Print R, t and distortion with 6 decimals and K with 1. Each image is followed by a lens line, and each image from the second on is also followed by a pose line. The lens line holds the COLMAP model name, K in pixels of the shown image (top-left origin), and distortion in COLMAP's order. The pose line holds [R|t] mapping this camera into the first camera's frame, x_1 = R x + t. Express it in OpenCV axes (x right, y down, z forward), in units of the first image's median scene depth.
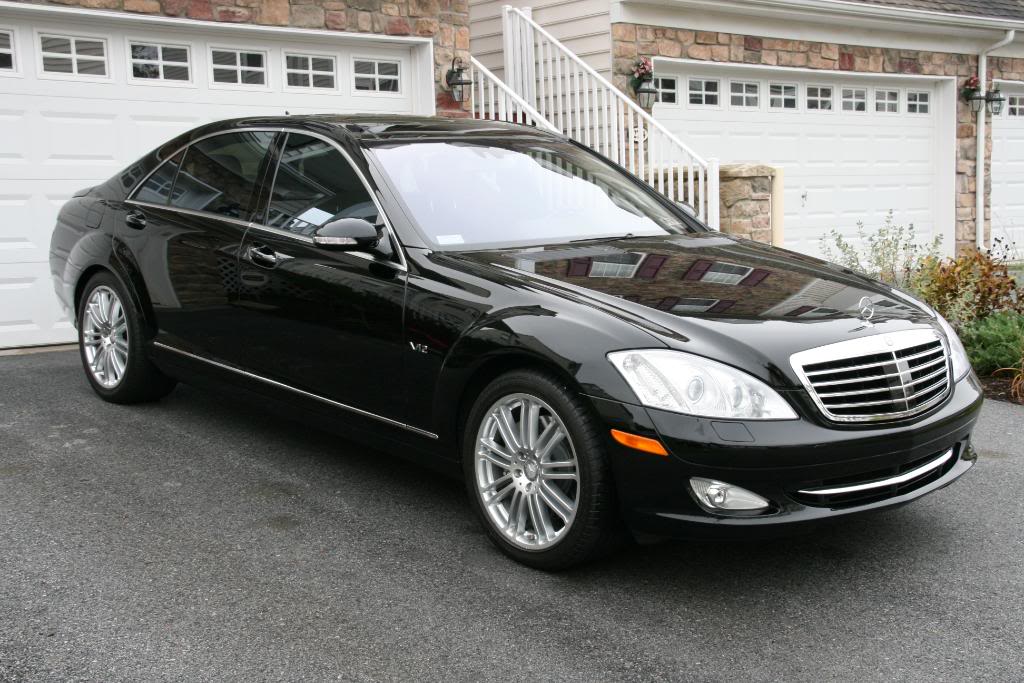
lens RADIAL K [[1318.2, 0, 512.0], [0, 1318.2, 341.5], [0, 0, 1]] dist [-0.014488, 0.406501]
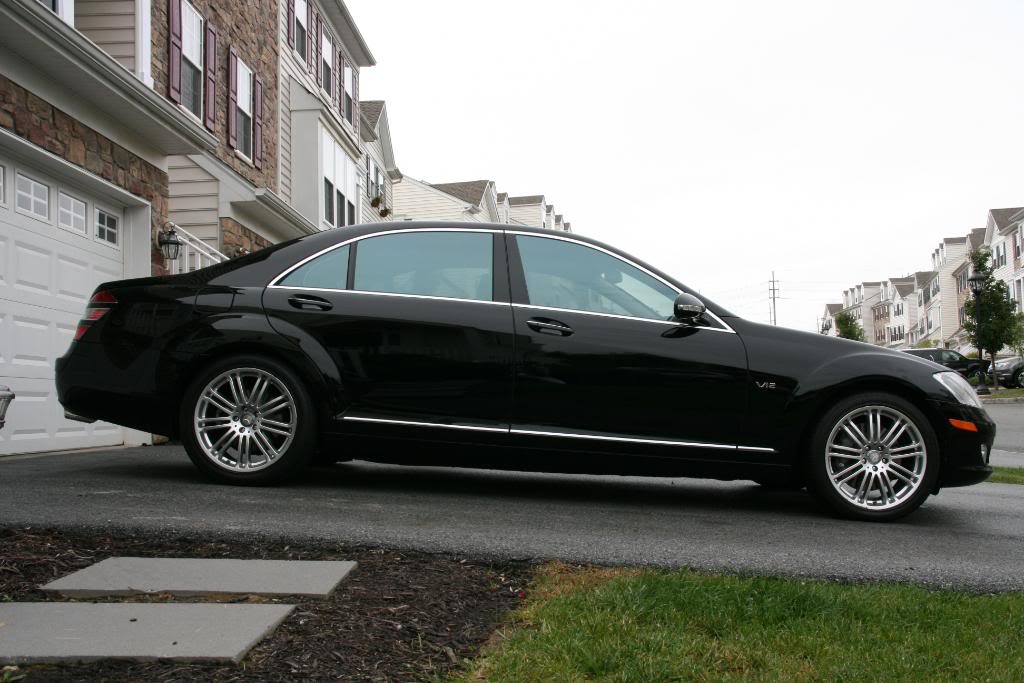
lens RADIAL K [[971.5, 0, 512.0], [0, 971.5, 341.5], [0, 0, 1]] dist [-0.101069, 0.138770]
pose [[0.667026, 0.057888, 0.742782, -0.552884], [0.083797, 0.984822, -0.152002, 0.050657], [-0.740307, 0.163632, 0.652051, 0.288957]]
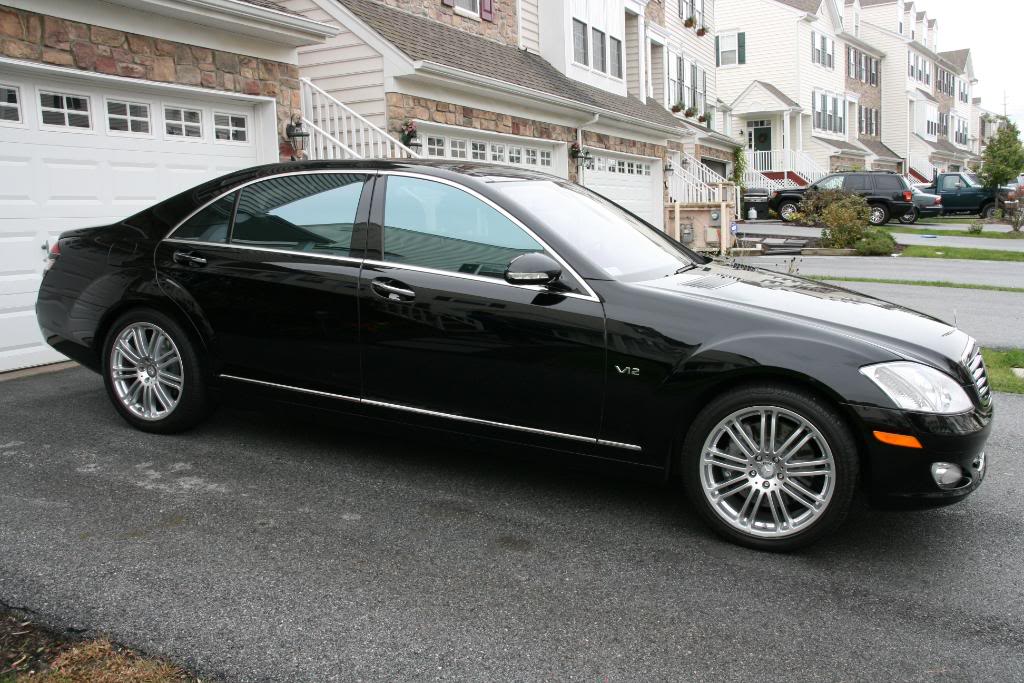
lens RADIAL K [[913.1, 0, 512.0], [0, 913.1, 341.5], [0, 0, 1]] dist [-0.169583, 0.224024]
pose [[0.906927, -0.061381, 0.416792, -0.262086], [0.051679, 0.998066, 0.034534, -0.028028], [-0.418106, -0.009780, 0.908345, 0.189139]]
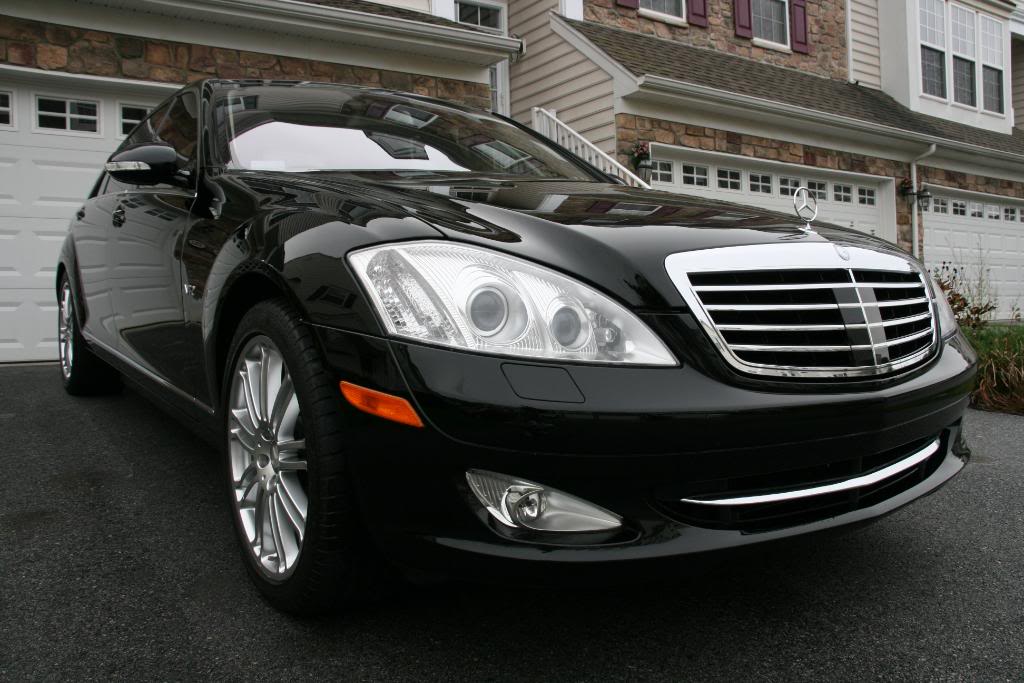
lens RADIAL K [[849.7, 0, 517.6], [0, 849.7, 334.0], [0, 0, 1]] dist [-0.177537, 0.161857]
pose [[0.994666, 0.004809, -0.103038, 0.088487], [-0.012935, 0.996842, -0.078345, 0.034828], [0.102336, 0.079260, 0.991587, 0.306132]]
